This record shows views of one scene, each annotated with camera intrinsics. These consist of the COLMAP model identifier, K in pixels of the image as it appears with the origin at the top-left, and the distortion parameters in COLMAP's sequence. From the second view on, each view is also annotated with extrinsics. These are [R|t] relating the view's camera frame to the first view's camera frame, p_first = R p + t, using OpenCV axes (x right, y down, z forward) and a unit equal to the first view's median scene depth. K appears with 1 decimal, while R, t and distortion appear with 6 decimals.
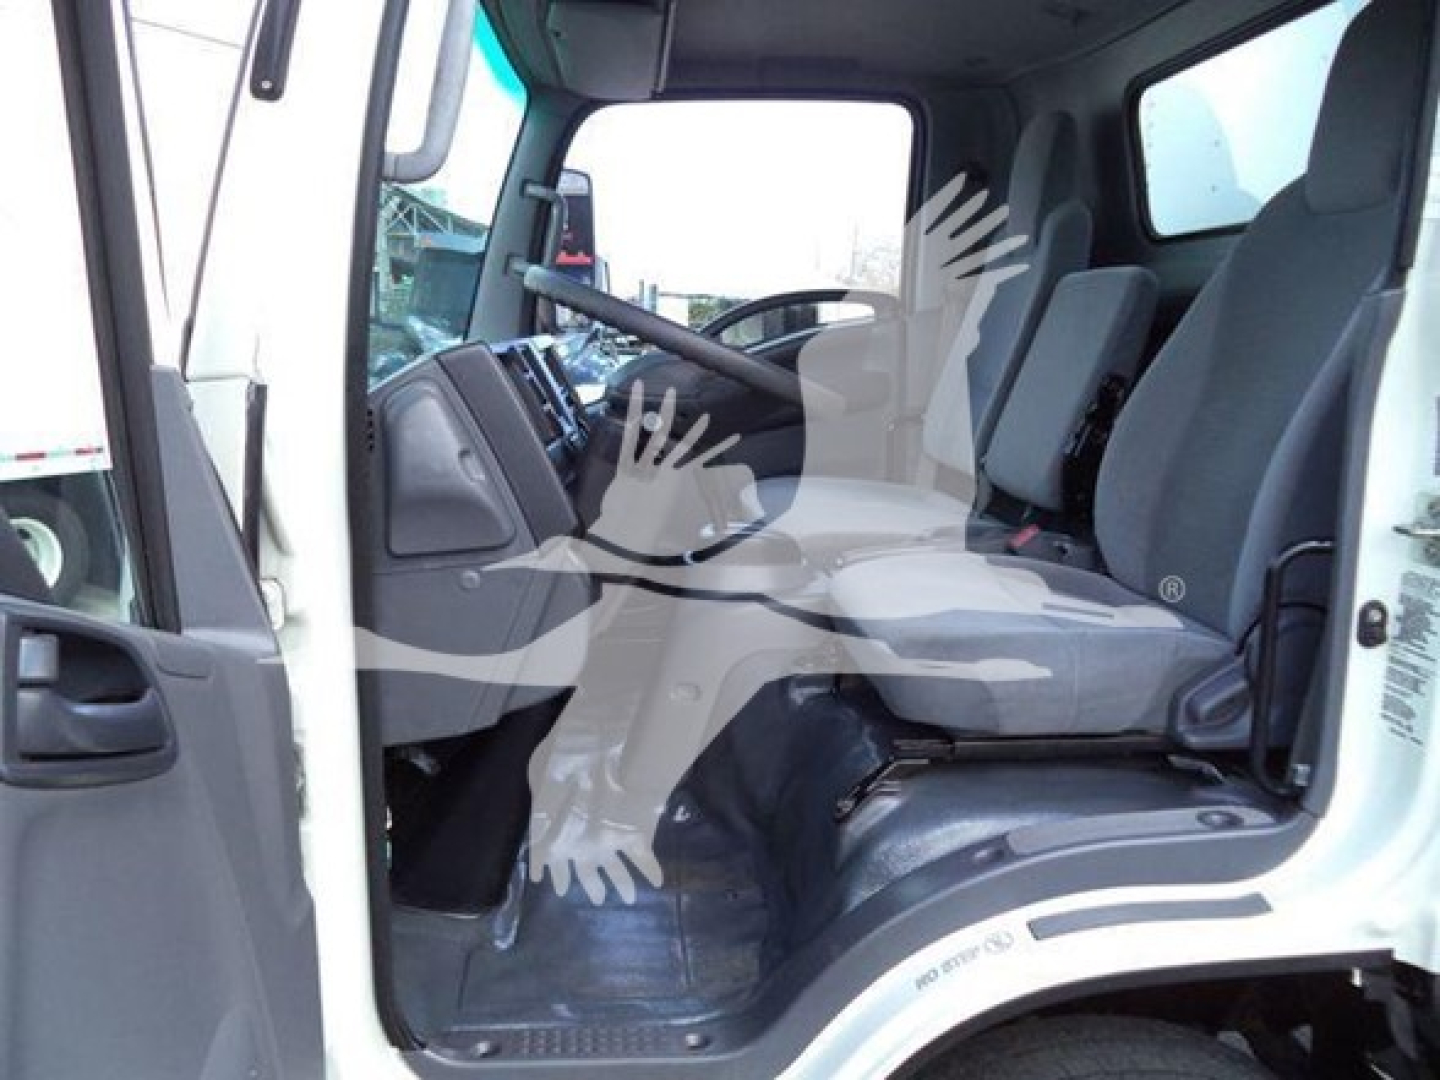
lens RADIAL K [[1151.7, 0, 720.0], [0, 1151.7, 540.0], [0, 0, 1]] dist [-0.001800, -0.016034]
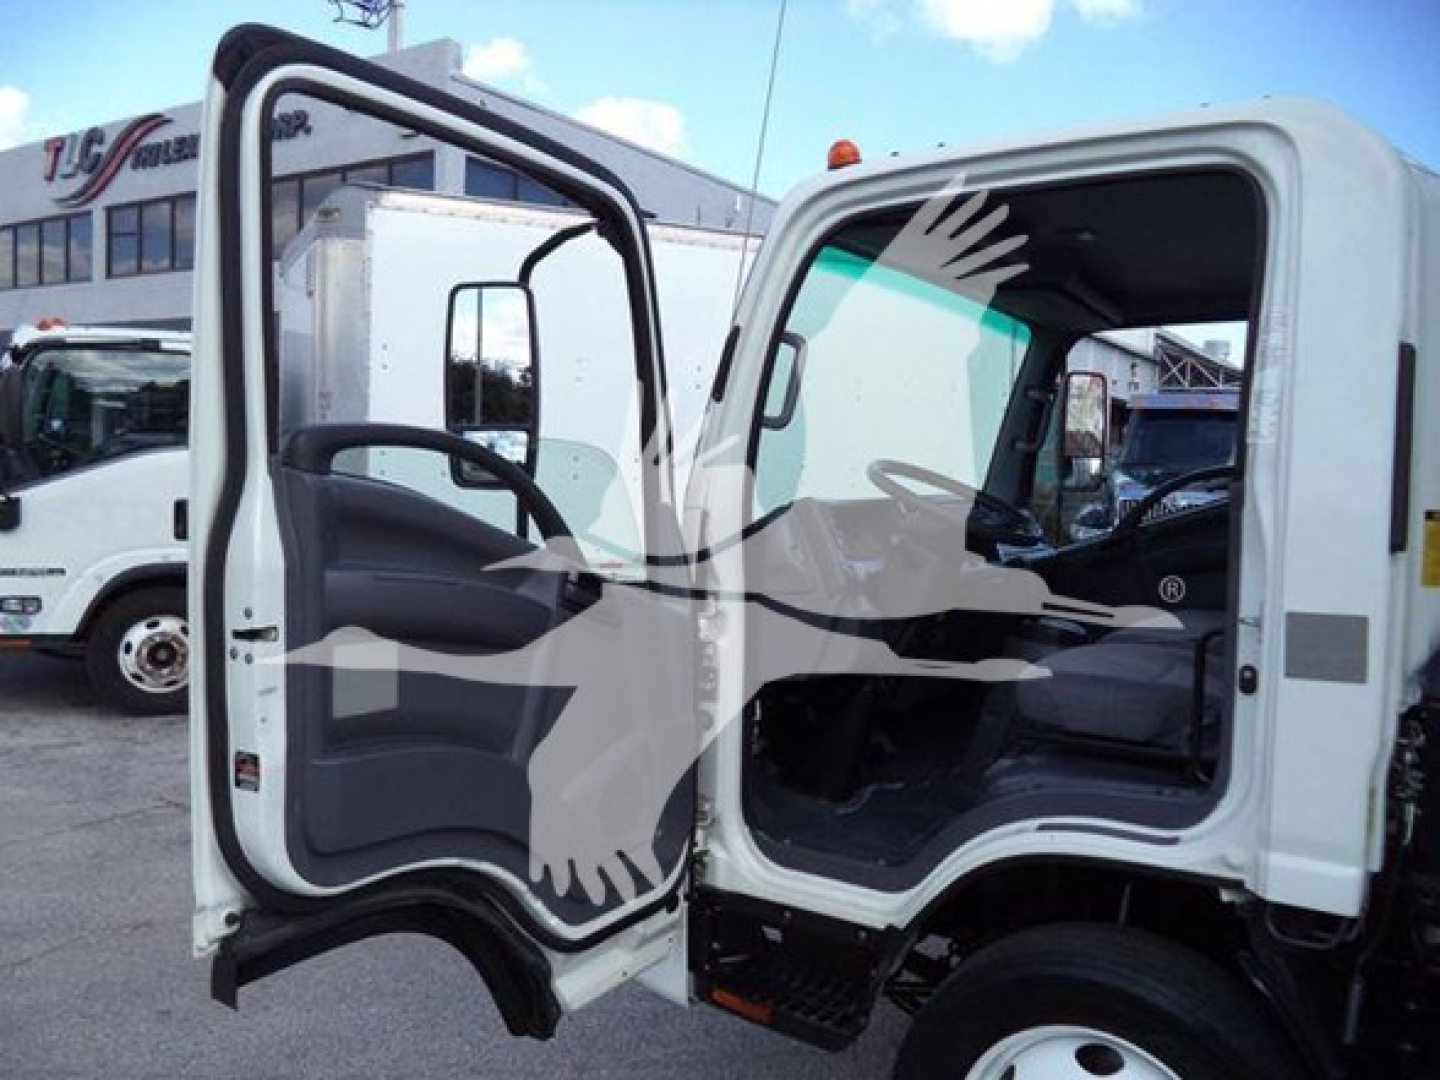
lens RADIAL K [[1151.7, 0, 720.0], [0, 1151.7, 540.0], [0, 0, 1]] dist [-0.001800, -0.016034]
pose [[0.802923, 0.051784, -0.593830, 0.879342], [-0.128045, 0.987947, -0.086979, 0.109495], [0.582168, 0.145874, 0.799876, -0.766725]]
